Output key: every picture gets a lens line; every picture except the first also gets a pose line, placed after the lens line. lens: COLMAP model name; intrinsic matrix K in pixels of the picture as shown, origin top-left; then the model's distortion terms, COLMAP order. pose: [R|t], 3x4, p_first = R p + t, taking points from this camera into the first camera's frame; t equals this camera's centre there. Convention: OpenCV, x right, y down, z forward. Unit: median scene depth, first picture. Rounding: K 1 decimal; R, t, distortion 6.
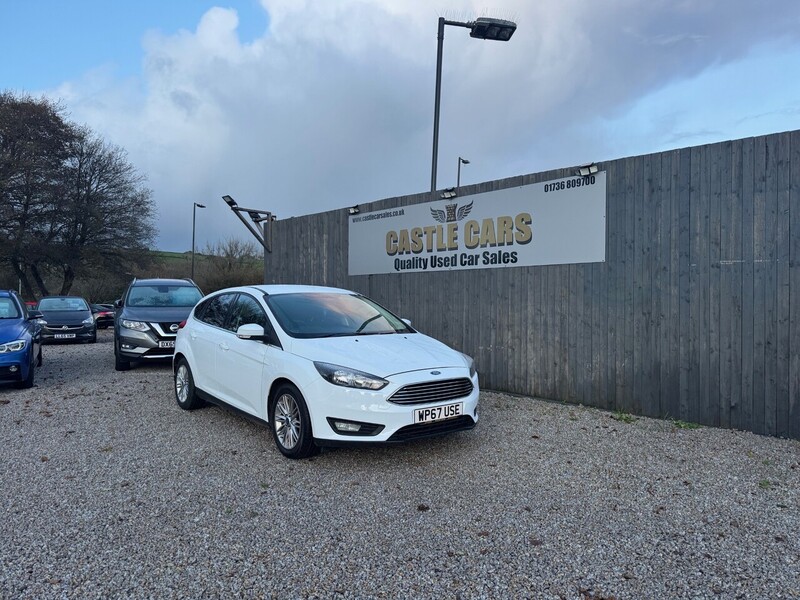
lens RADIAL K [[552.7, 0, 396.8], [0, 552.7, 303.0], [0, 0, 1]] dist [0.089665, -0.125193]
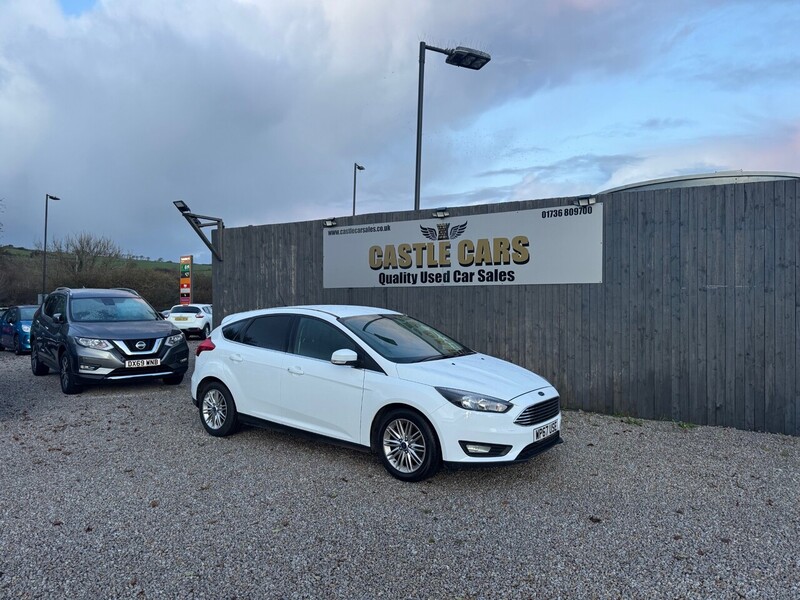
lens RADIAL K [[552.7, 0, 396.8], [0, 552.7, 303.0], [0, 0, 1]] dist [0.089665, -0.125193]
pose [[0.969461, -0.002277, 0.245234, -0.268231], [0.002406, 0.999997, -0.000227, -0.029639], [-0.245233, 0.000811, 0.969464, 0.004769]]
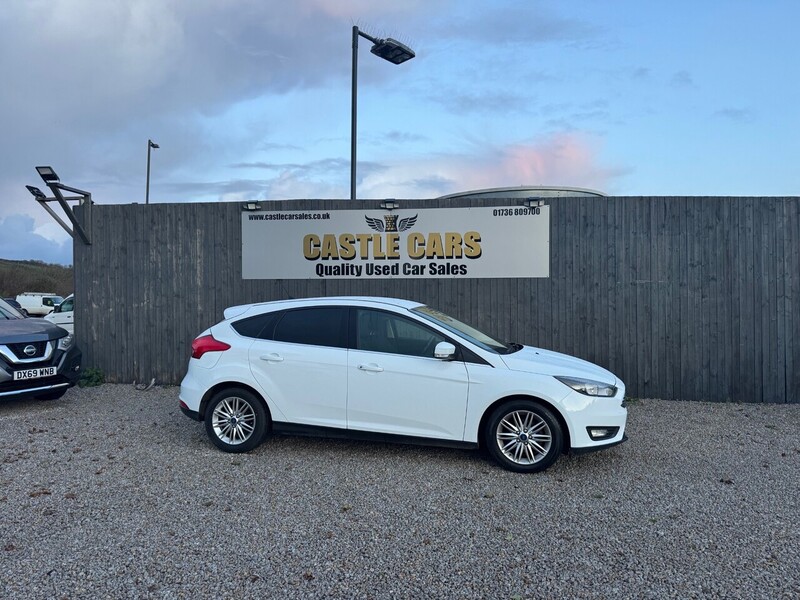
lens RADIAL K [[554.0, 0, 393.0], [0, 554.0, 295.5], [0, 0, 1]] dist [0.124863, -0.212963]
pose [[0.787258, 0.000630, 0.616623, -0.591473], [0.003140, 0.999982, -0.005030, -0.024191], [-0.616615, 0.005896, 0.787242, 0.198604]]
